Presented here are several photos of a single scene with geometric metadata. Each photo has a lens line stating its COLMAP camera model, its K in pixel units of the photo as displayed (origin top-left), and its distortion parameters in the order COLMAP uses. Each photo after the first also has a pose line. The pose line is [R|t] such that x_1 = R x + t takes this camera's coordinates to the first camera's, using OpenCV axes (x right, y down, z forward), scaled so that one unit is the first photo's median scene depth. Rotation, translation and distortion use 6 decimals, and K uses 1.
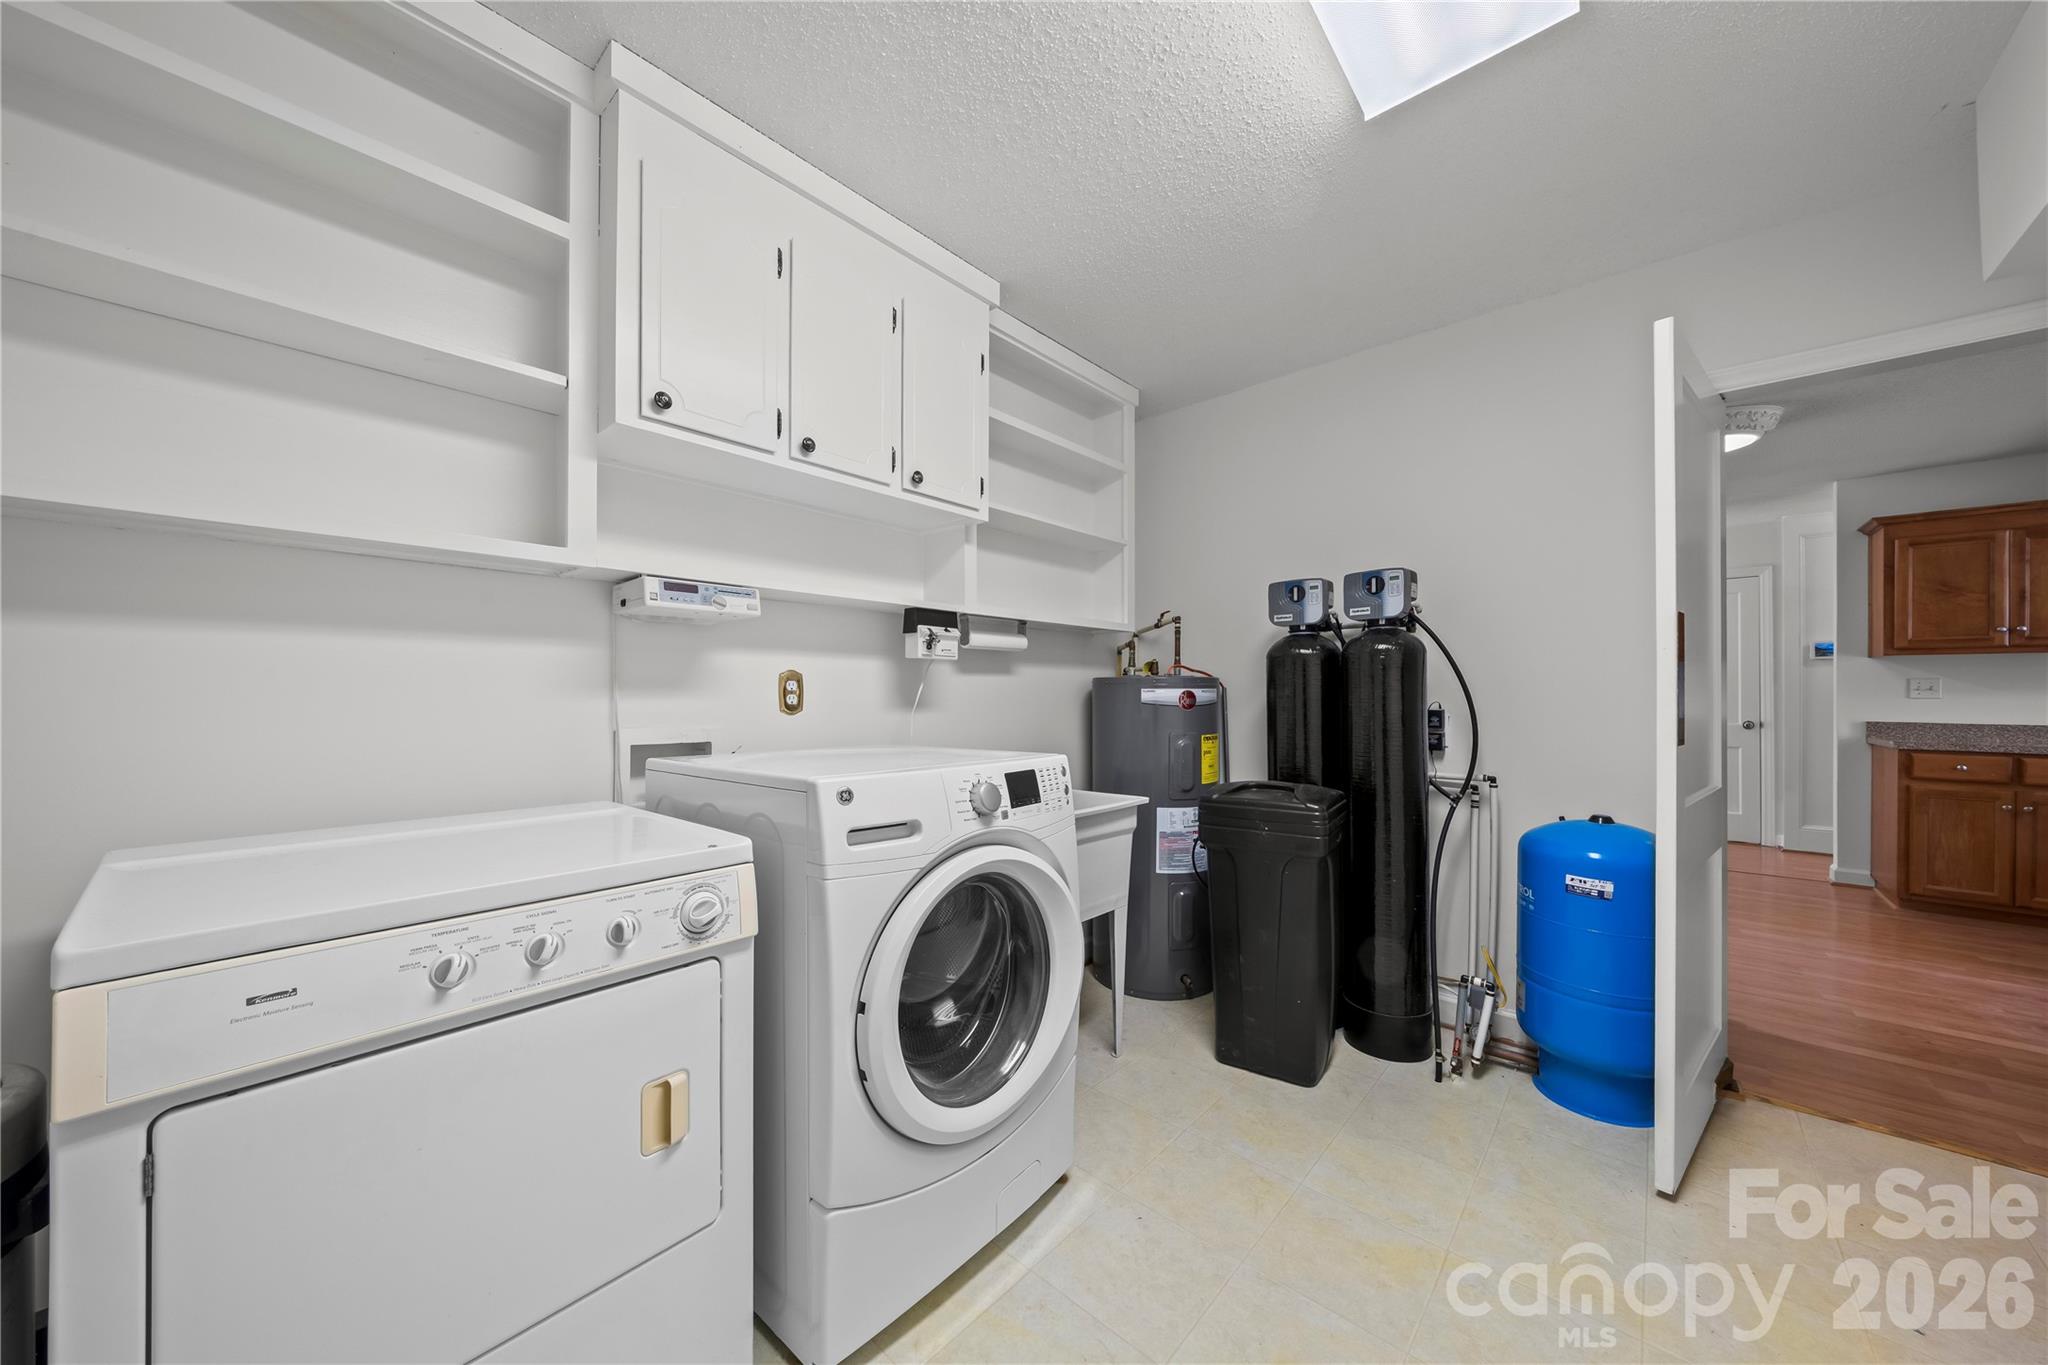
lens RADIAL K [[717.2, 0, 1027.1], [0, 717.2, 686.4], [0, 0, 1]] dist [0.000305, -0.000006]
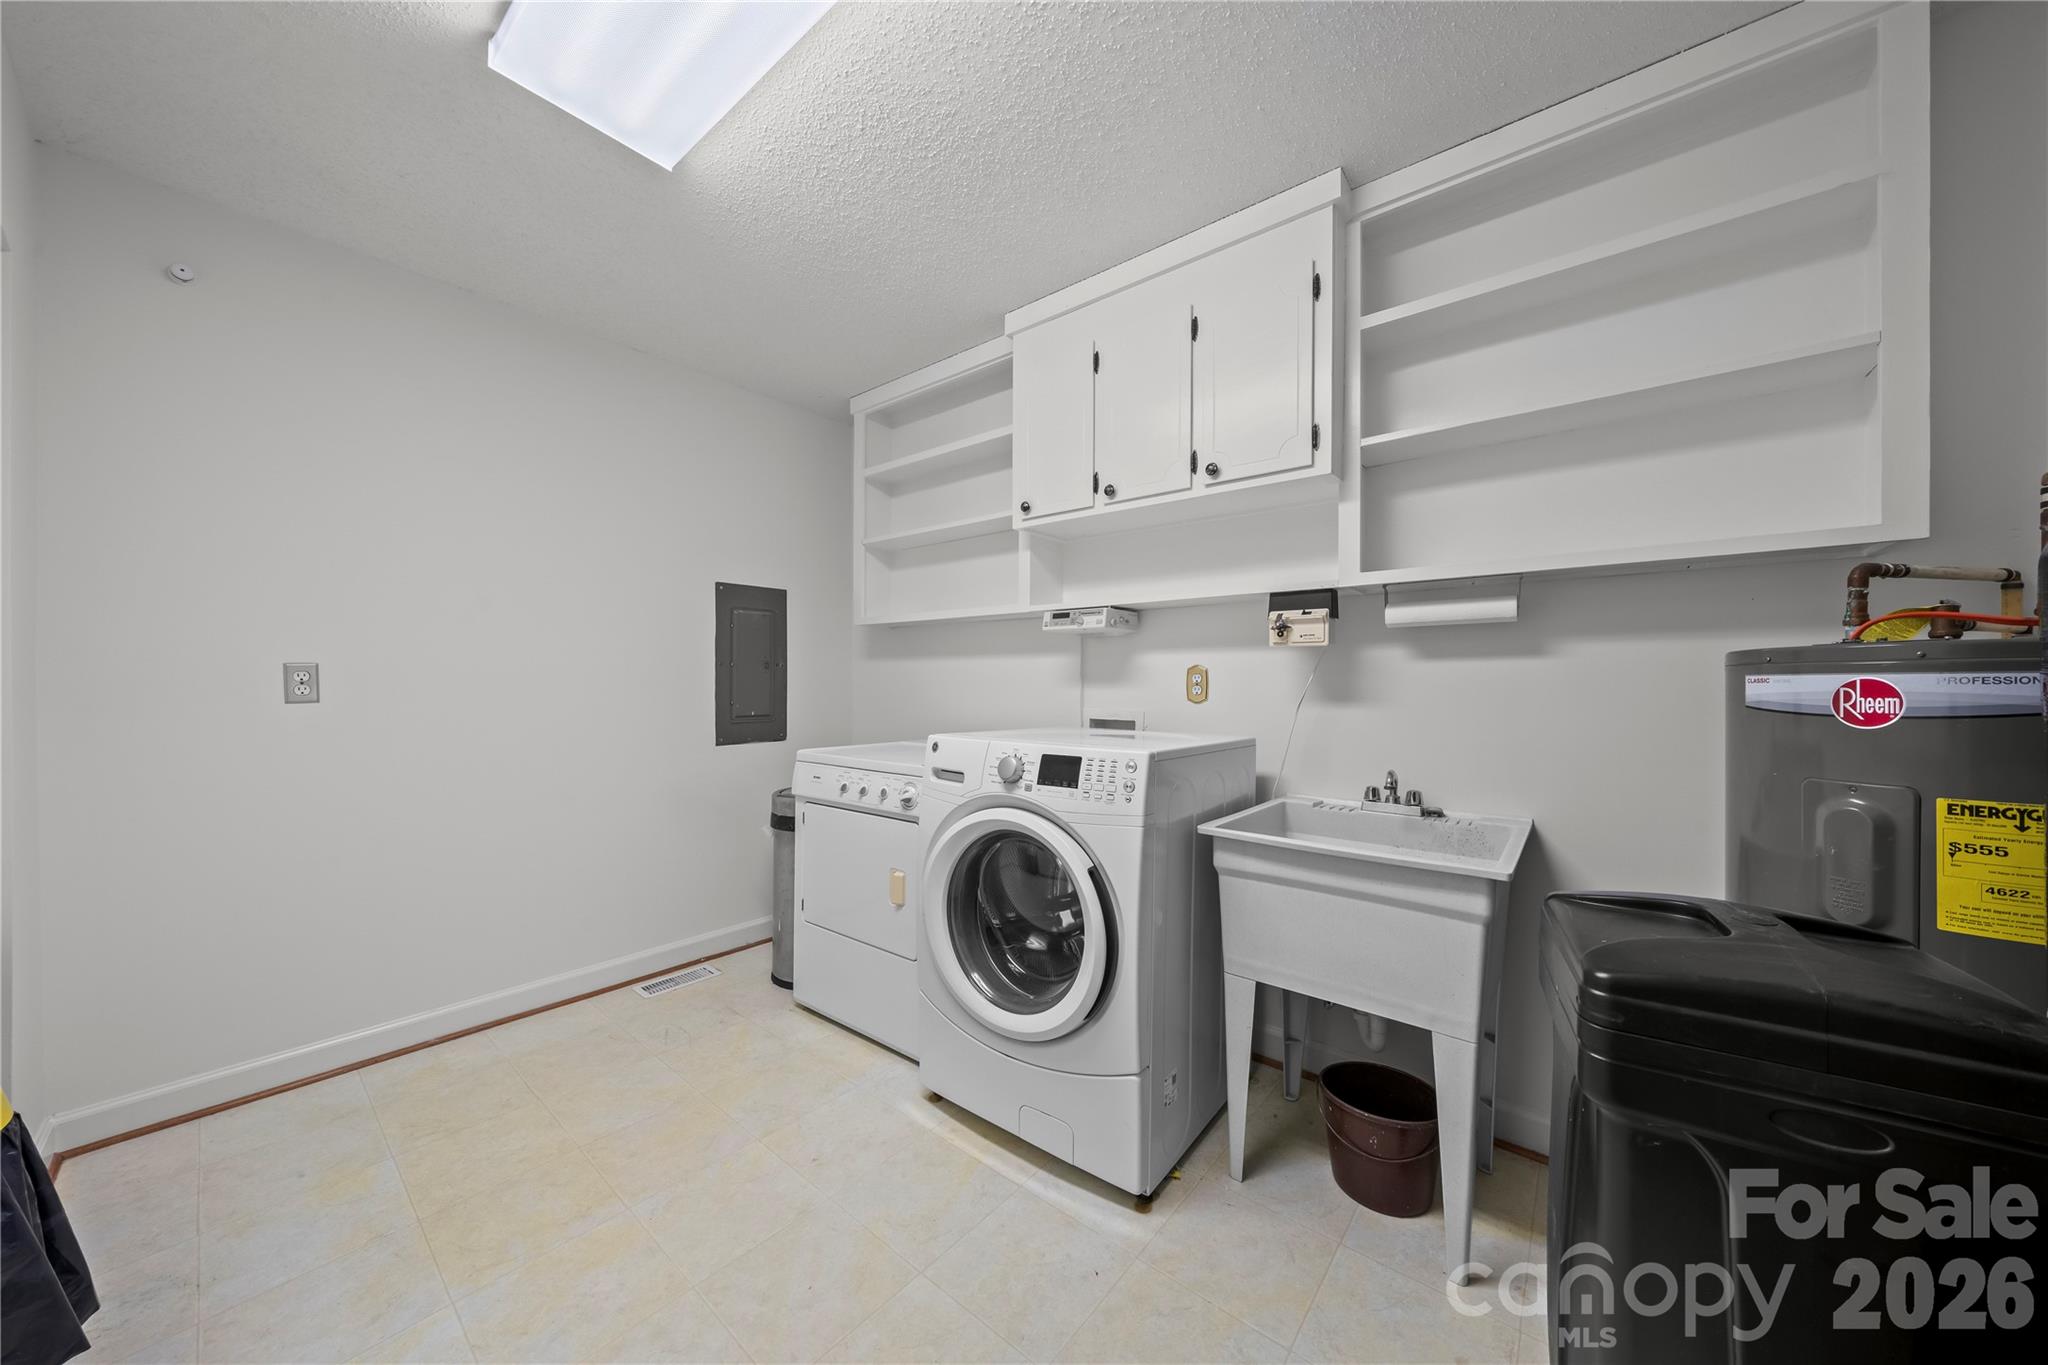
lens RADIAL K [[705.8, 0, 1021.9], [0, 705.8, 681.1], [0, 0, 1]] dist [-0.005709, -0.000059]
pose [[0.021028, -0.008423, -0.999743, 1.097240], [0.005073, 0.999953, -0.008318, 0.015086], [0.999766, -0.004897, 0.021070, 0.948856]]
